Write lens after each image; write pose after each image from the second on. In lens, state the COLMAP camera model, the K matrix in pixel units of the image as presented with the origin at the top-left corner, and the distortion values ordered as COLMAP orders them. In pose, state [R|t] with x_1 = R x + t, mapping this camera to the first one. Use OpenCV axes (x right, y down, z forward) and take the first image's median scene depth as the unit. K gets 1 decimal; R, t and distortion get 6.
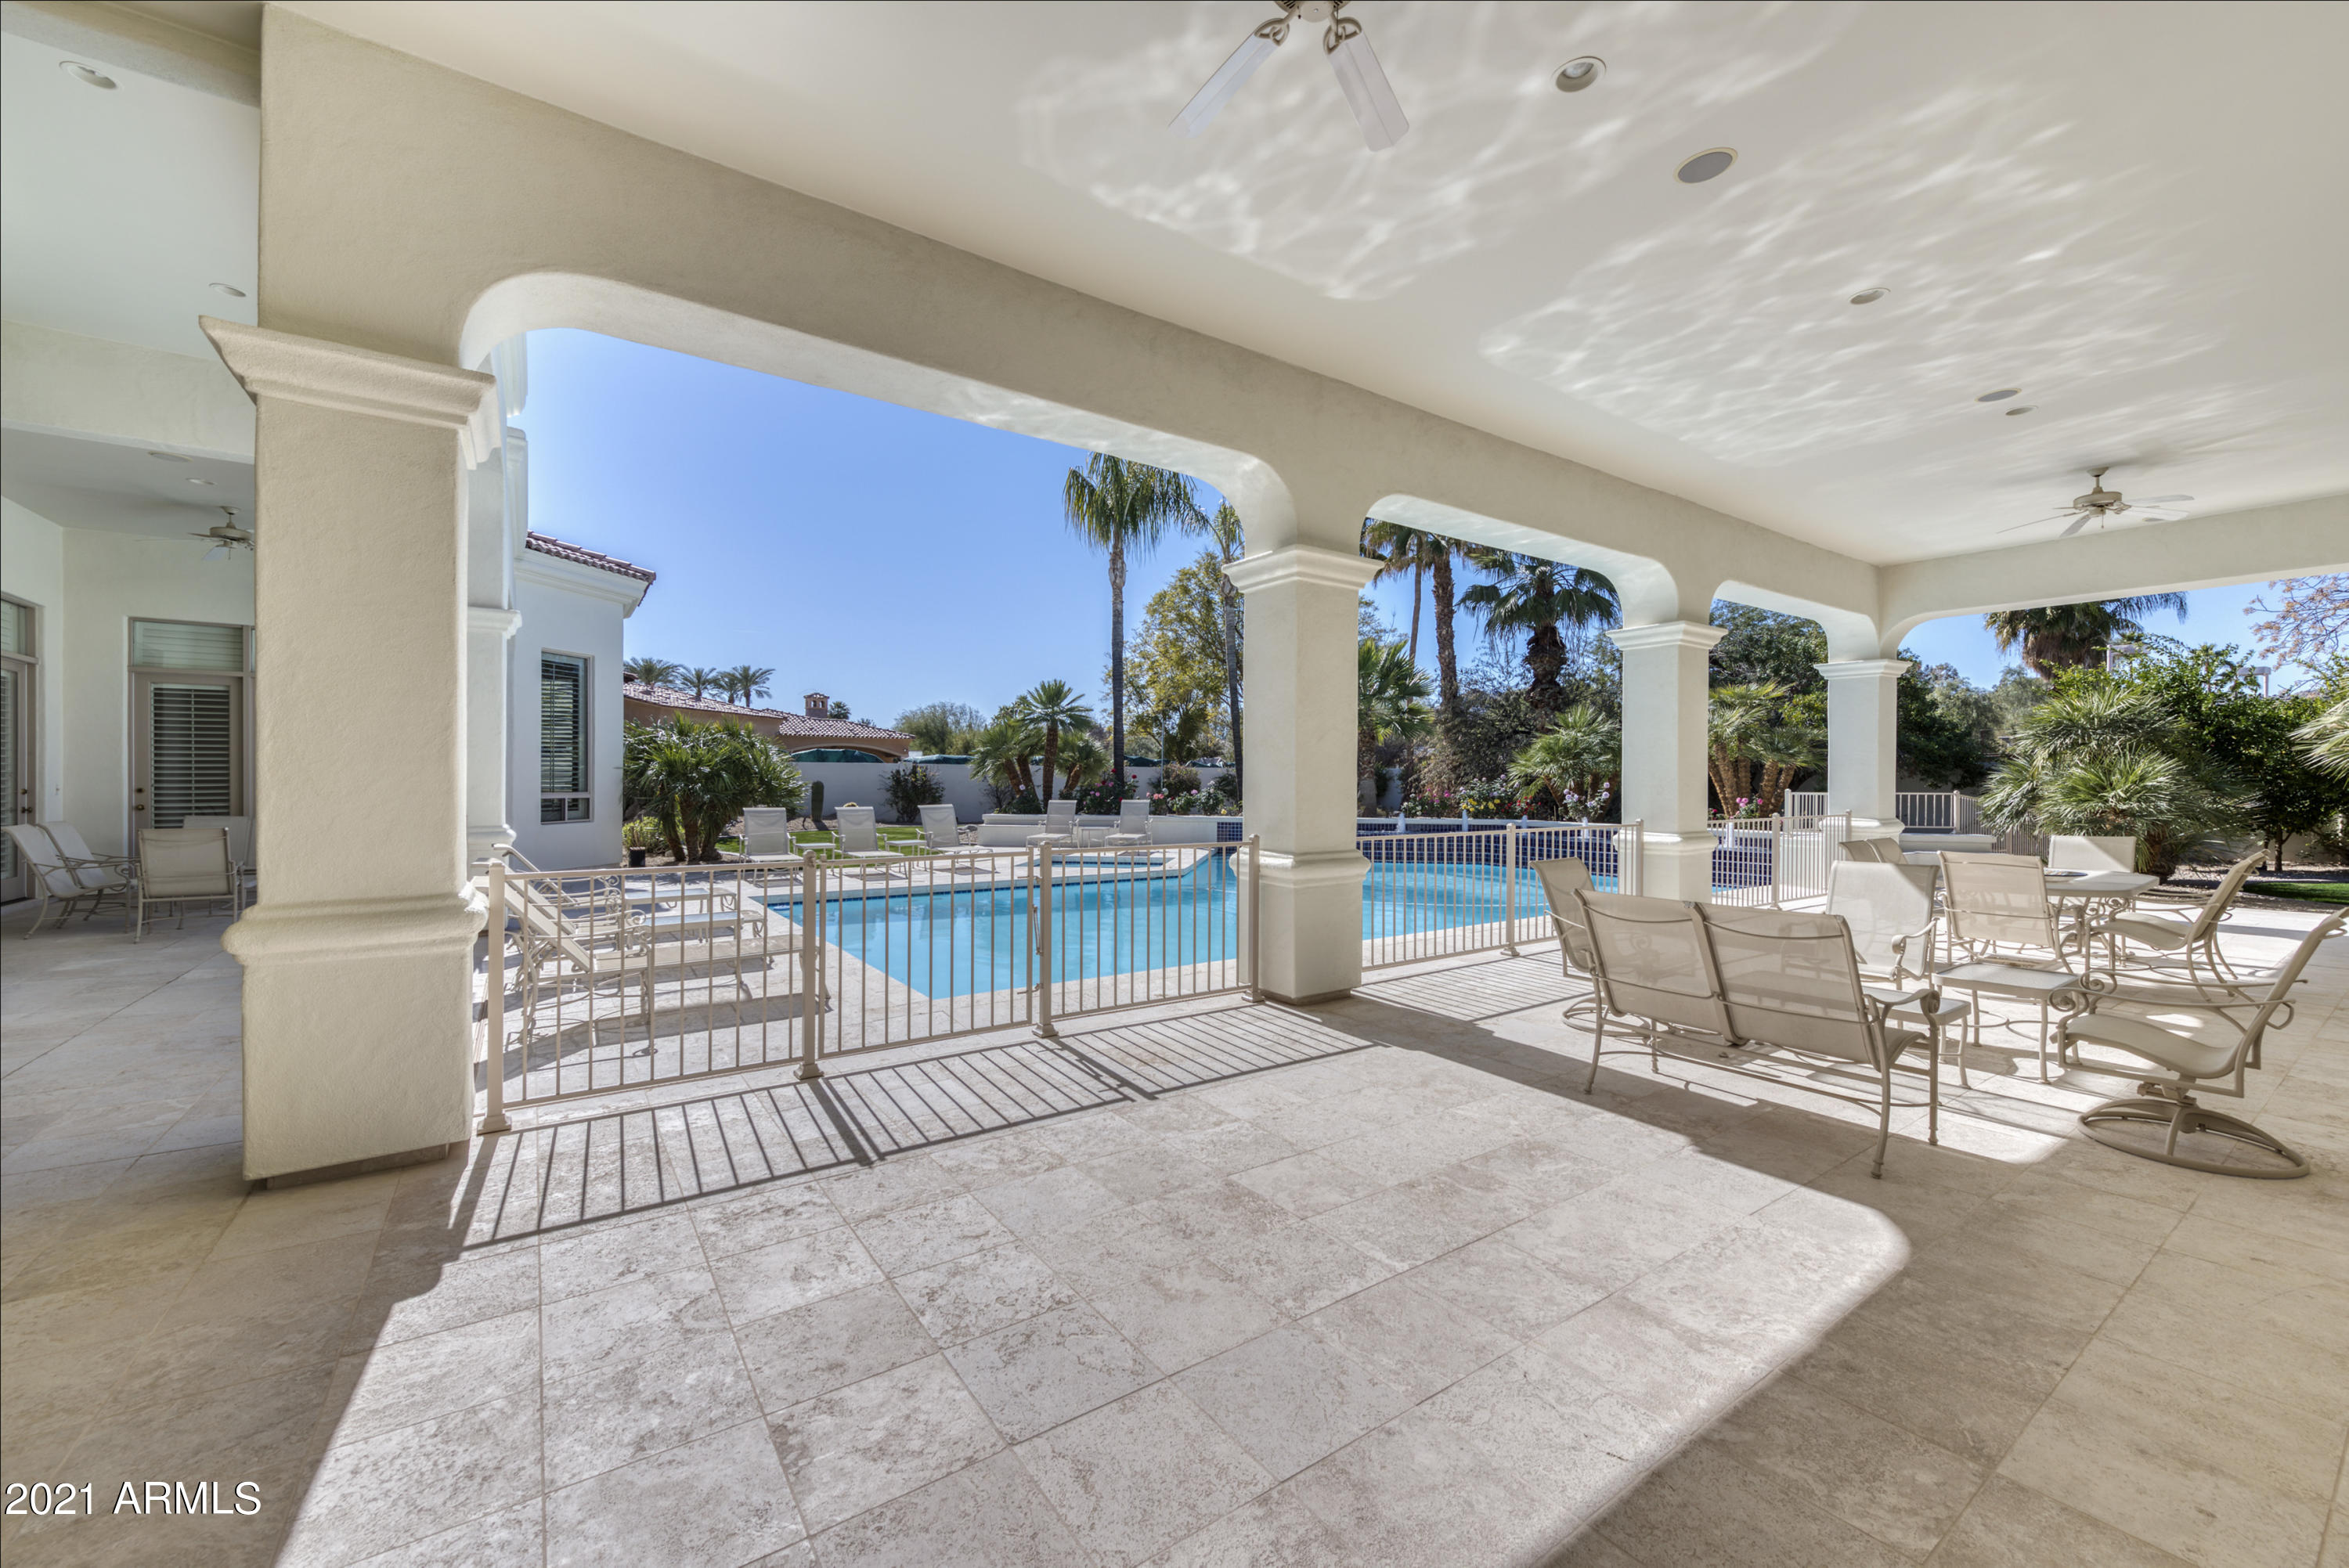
lens RADIAL K [[948.4, 0, 1195.3], [0, 948.4, 774.2], [0, 0, 1]] dist [0.007222, -0.001068]
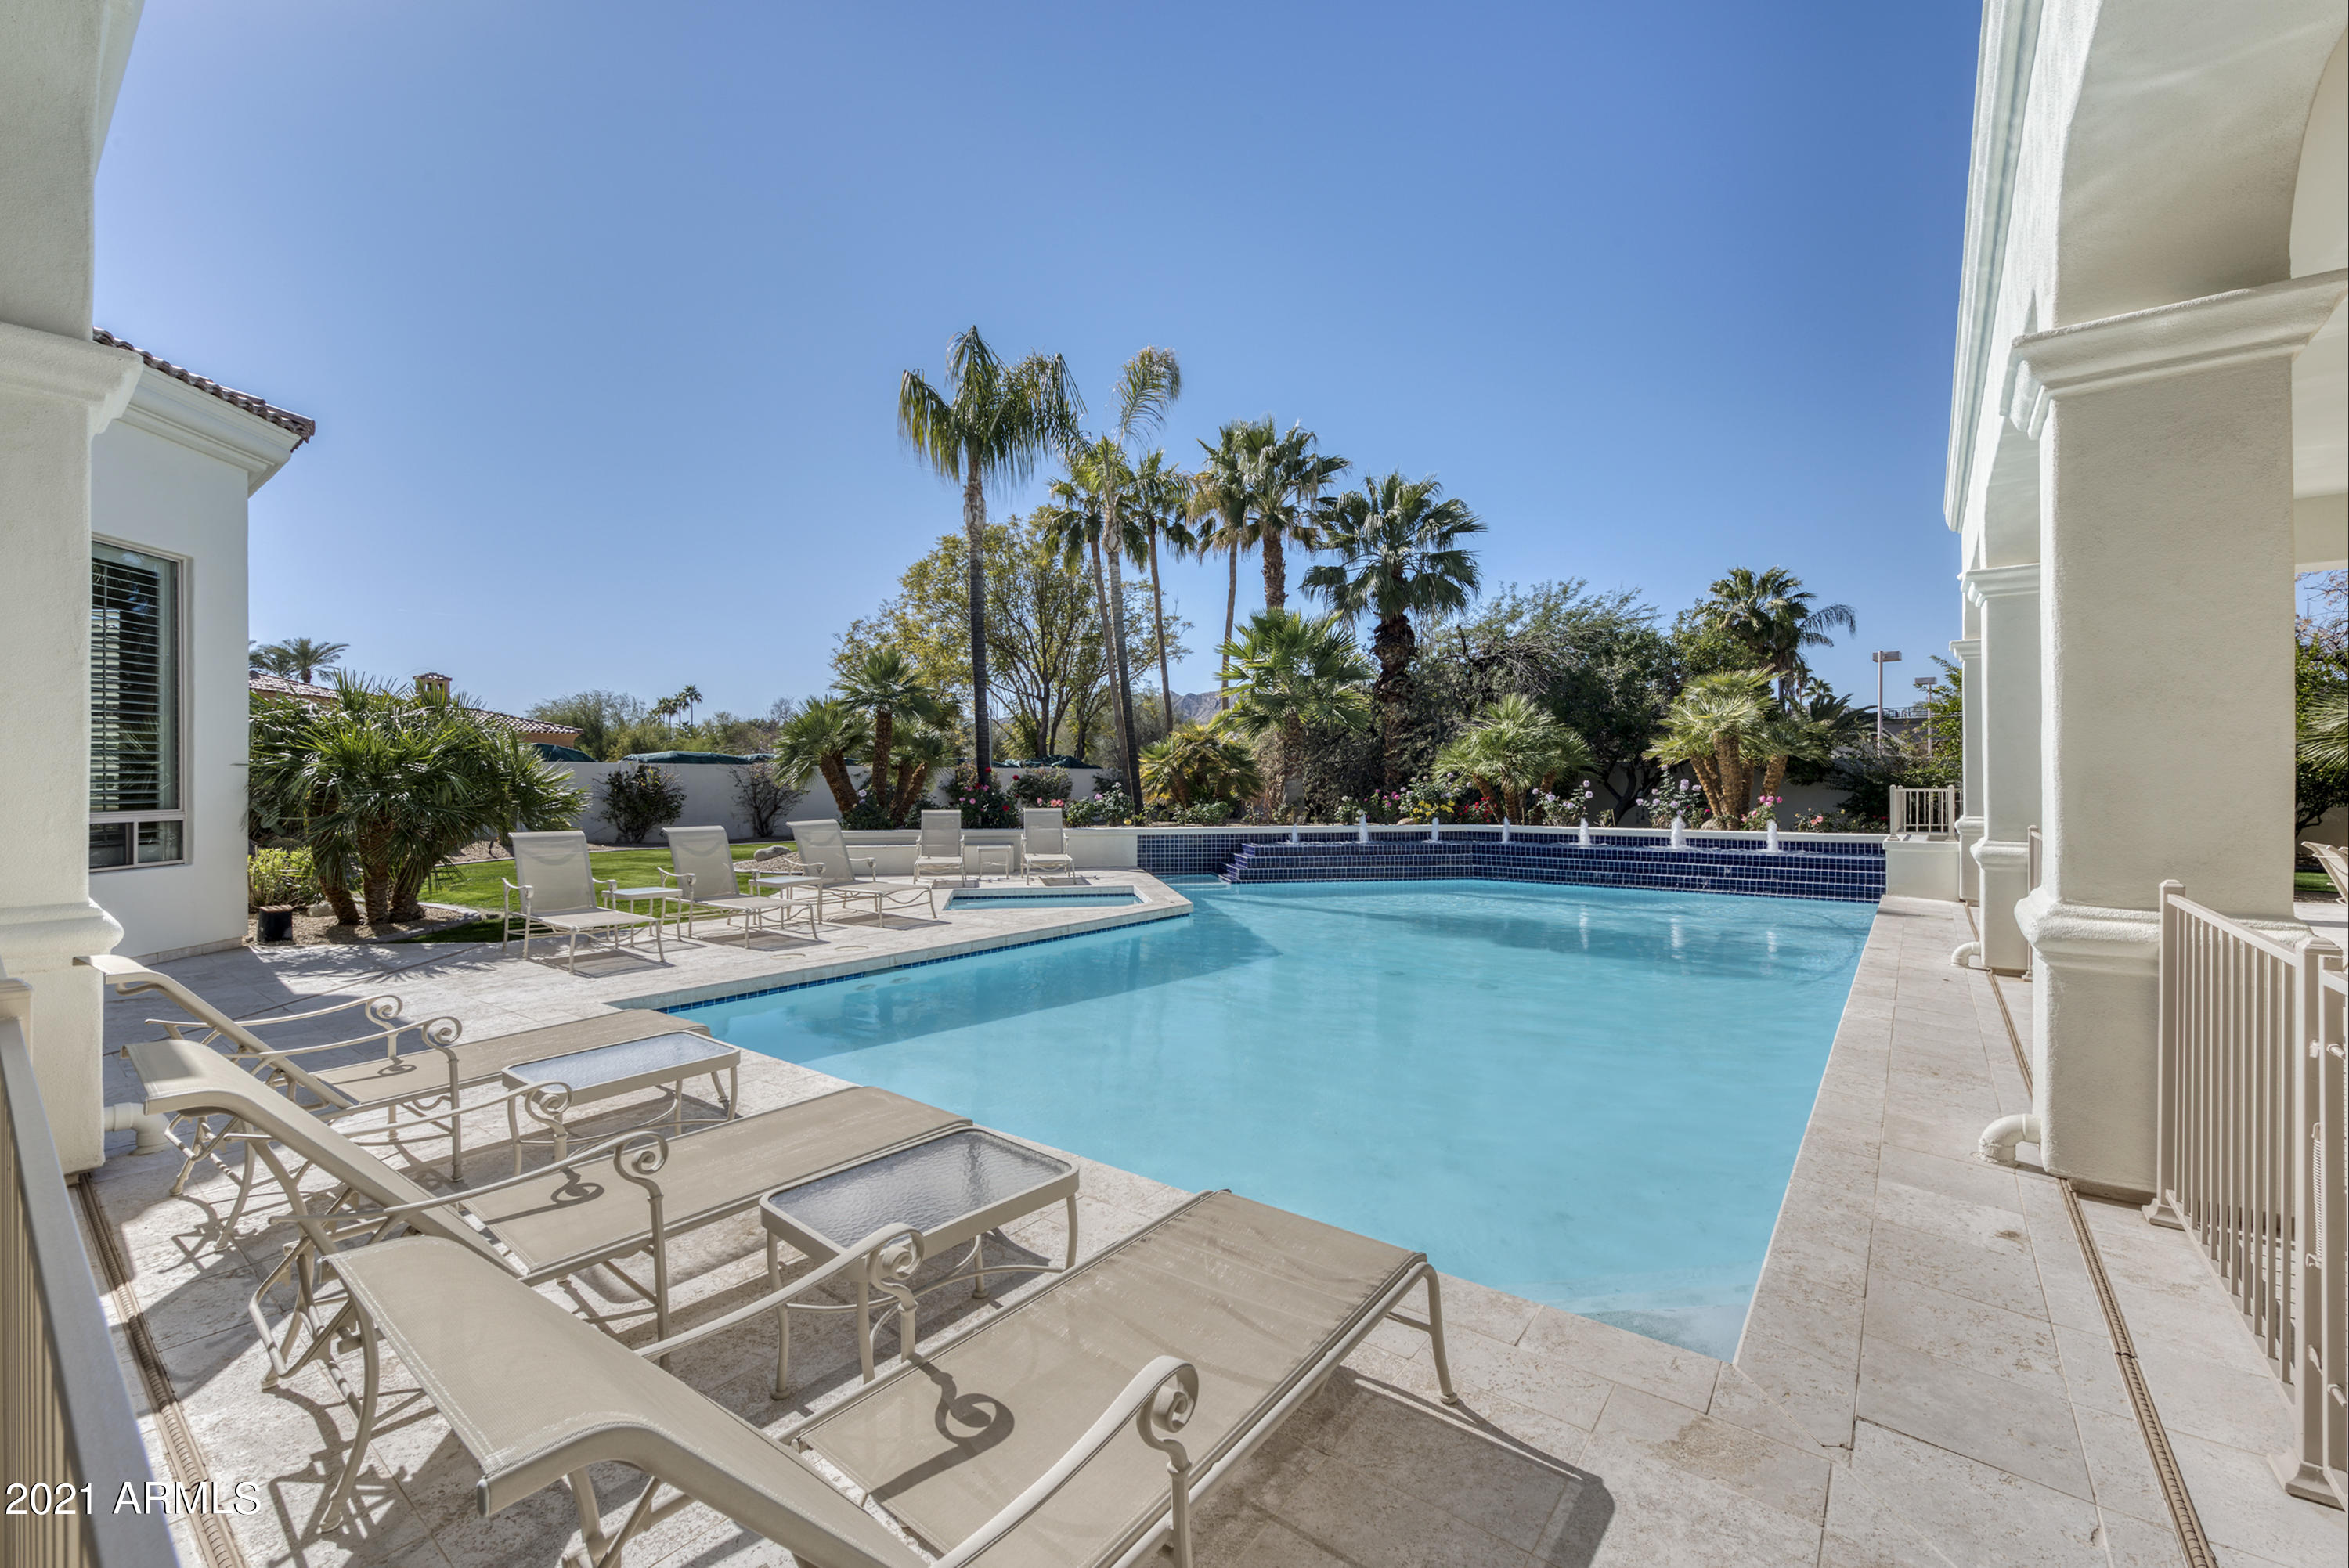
lens RADIAL K [[986.7, 0, 1166.0], [0, 986.7, 790.4], [0, 0, 1]] dist [0.002500, 0.000105]
pose [[0.958912, -0.009629, 0.283541, -0.169874], [0.005873, 0.999883, 0.014095, 0.002208], [-0.283644, -0.011850, 0.958856, 0.194773]]
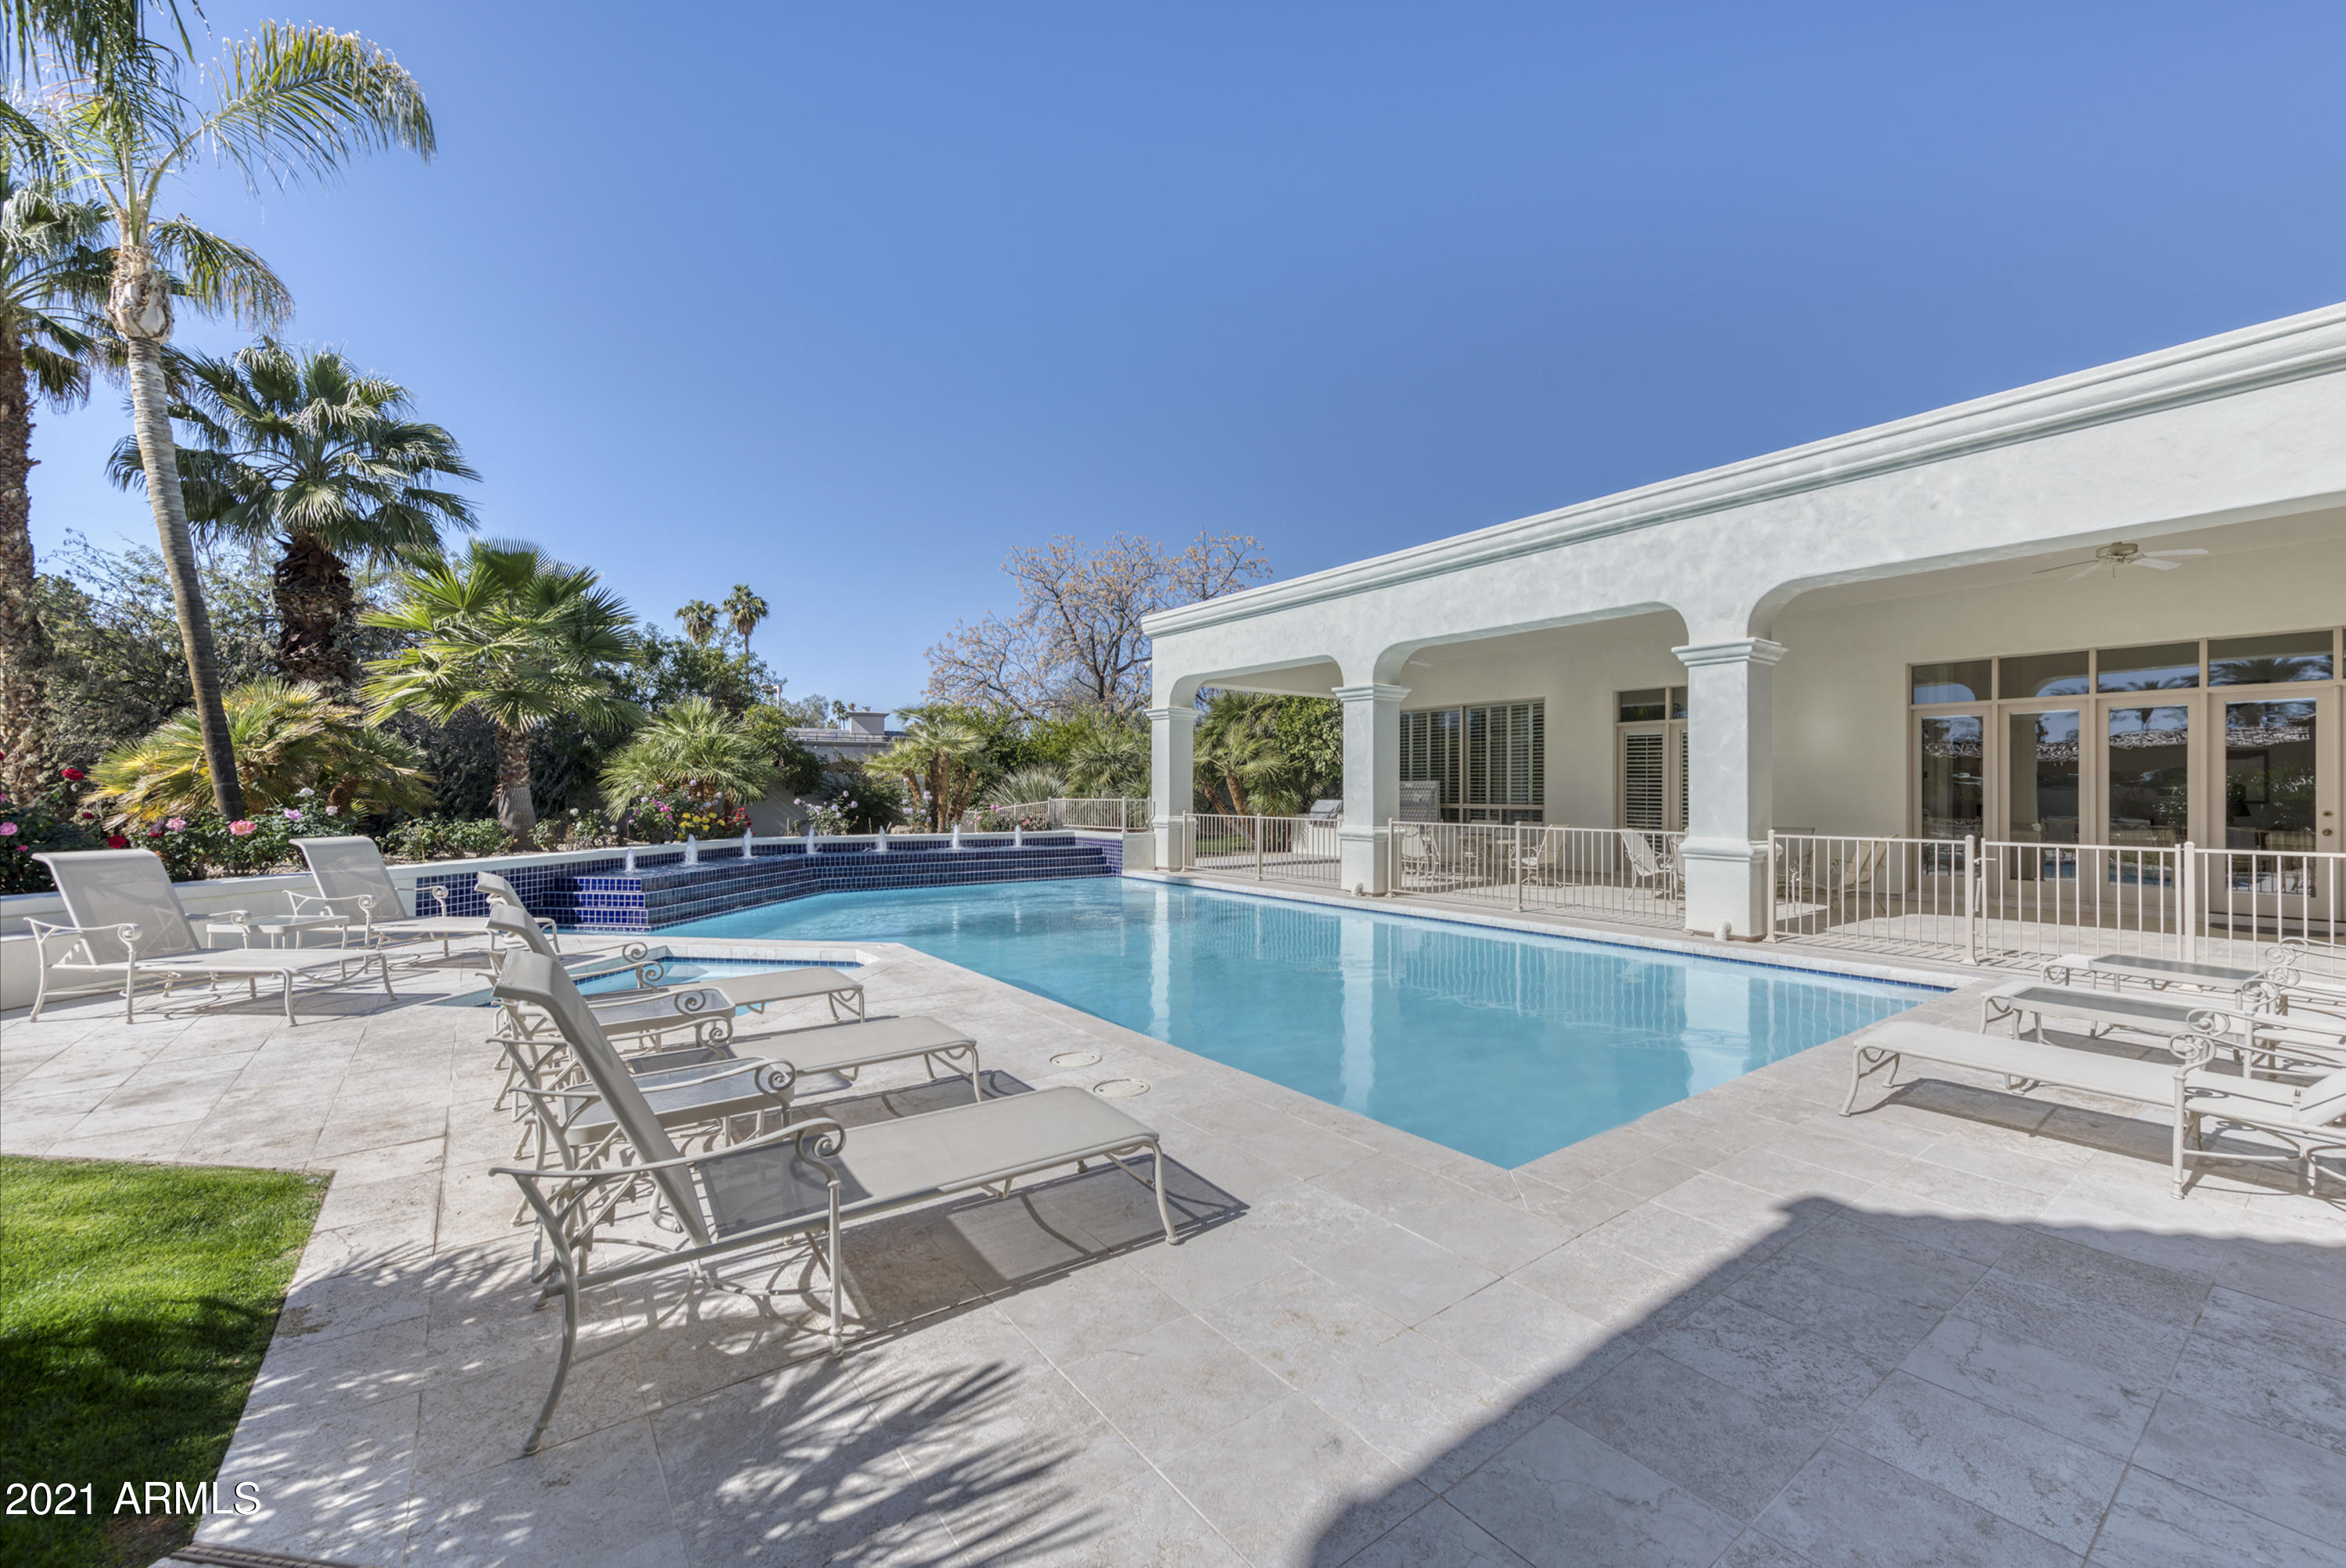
lens RADIAL K [[947.3, 0, 1164.1], [0, 947.3, 787.0], [0, 0, 1]] dist [0.007222, -0.001068]
pose [[-0.032118, 0.002494, 0.999481, -0.413212], [-0.011097, 0.999934, -0.002851, 0.003479], [-0.999422, -0.011183, -0.032088, 0.594267]]
